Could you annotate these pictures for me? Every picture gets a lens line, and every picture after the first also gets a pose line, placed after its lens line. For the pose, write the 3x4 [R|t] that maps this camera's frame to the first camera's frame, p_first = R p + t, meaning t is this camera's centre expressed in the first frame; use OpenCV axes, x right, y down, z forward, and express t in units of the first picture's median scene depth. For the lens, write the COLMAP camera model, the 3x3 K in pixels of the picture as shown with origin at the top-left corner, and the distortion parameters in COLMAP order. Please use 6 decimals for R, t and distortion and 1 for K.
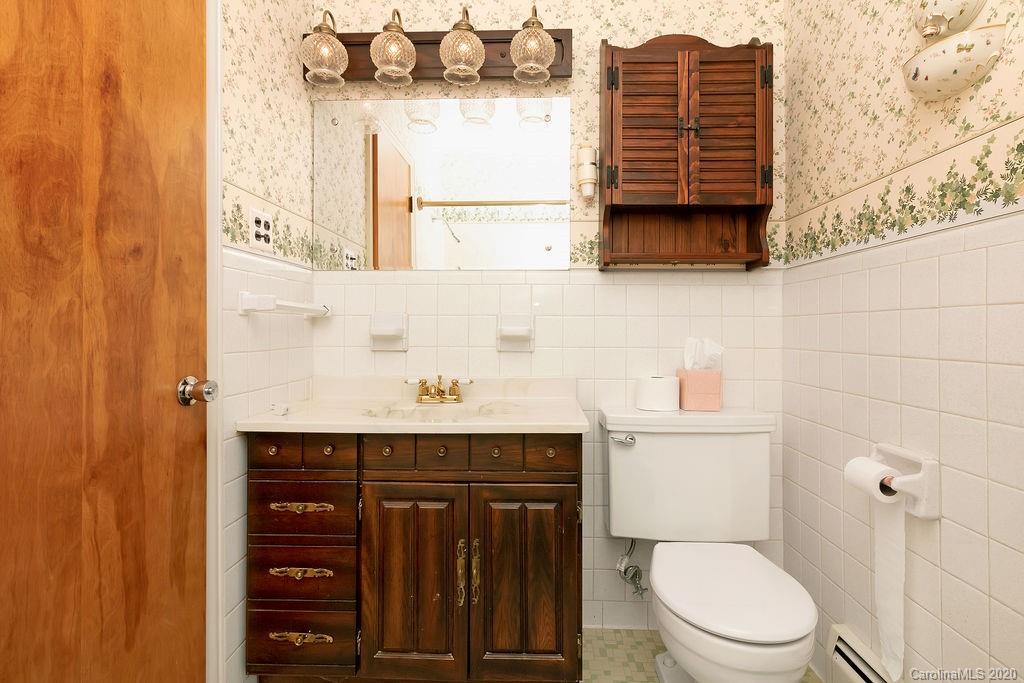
lens RADIAL K [[485.2, 0, 511.2], [0, 485.2, 327.6], [0, 0, 1]] dist [-0.001464, -0.000595]
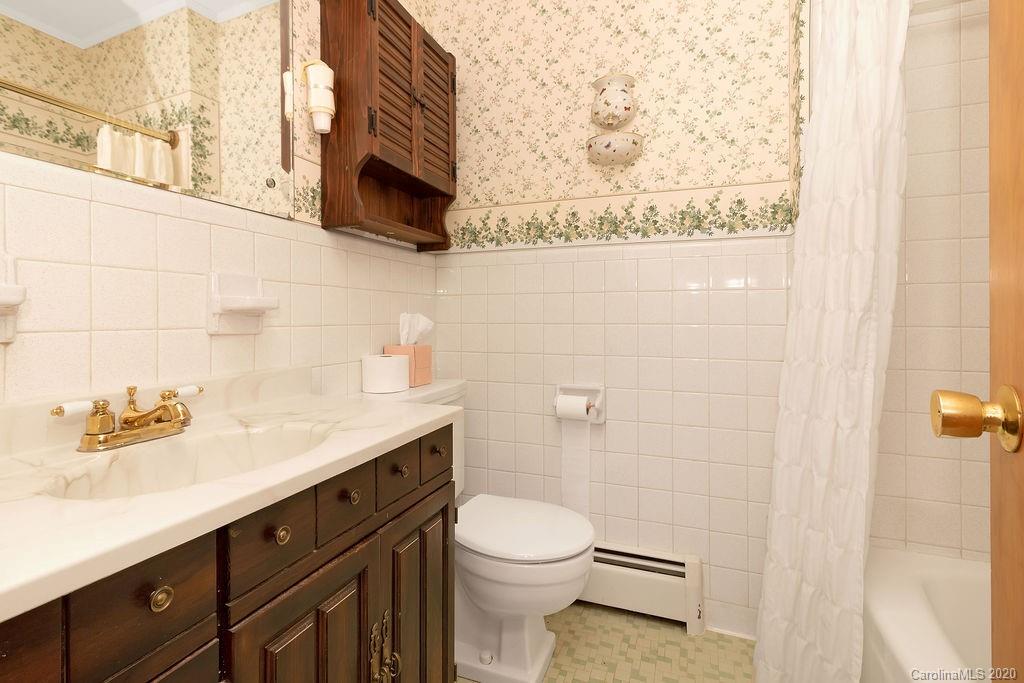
lens RADIAL K [[496.6, 0, 506.3], [0, 496.6, 309.1], [0, 0, 1]] dist [-0.000607, -0.000401]
pose [[0.336687, 0.014331, 0.941508, -0.593253], [-0.004408, 0.999897, -0.013644, 0.029122], [-0.941606, 0.000443, 0.336715, 0.560359]]
